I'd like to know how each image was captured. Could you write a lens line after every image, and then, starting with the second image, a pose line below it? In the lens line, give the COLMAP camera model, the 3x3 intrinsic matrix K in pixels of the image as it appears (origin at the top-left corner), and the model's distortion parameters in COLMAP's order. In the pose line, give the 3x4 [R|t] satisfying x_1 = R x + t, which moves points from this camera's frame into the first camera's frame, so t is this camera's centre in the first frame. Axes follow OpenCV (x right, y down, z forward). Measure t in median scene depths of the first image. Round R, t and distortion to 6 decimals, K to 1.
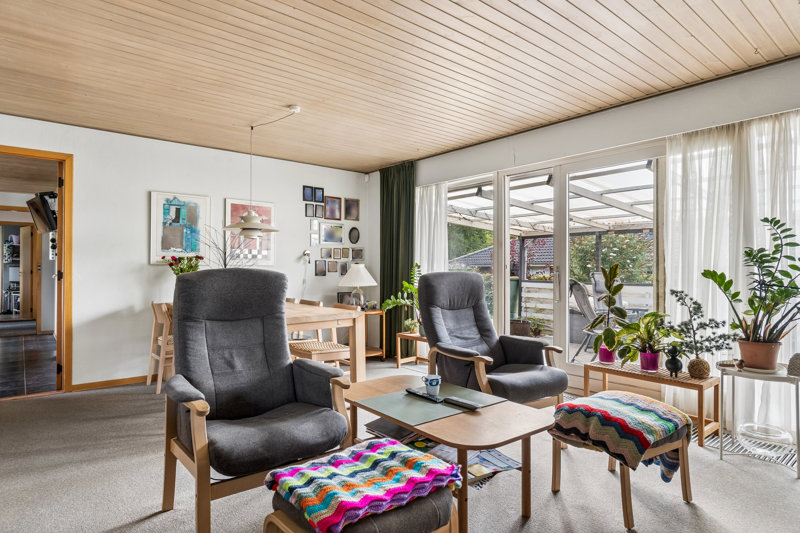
lens RADIAL K [[462.3, 0, 400.3], [0, 462.3, 267.5], [0, 0, 1]] dist [-0.007679, -0.000294]
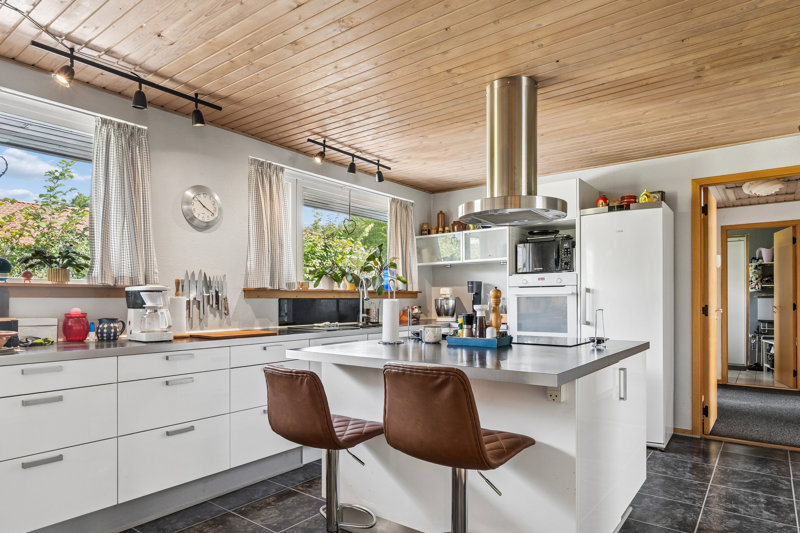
lens RADIAL K [[479.4, 0, 404.2], [0, 479.4, 301.9], [0, 0, 1]] dist [0.004031, 0.000408]
pose [[0.225326, -0.000975, -0.974283, -0.301292], [0.010488, 0.999944, 0.001425, -0.001934], [0.974227, -0.010539, 0.225323, 0.360007]]
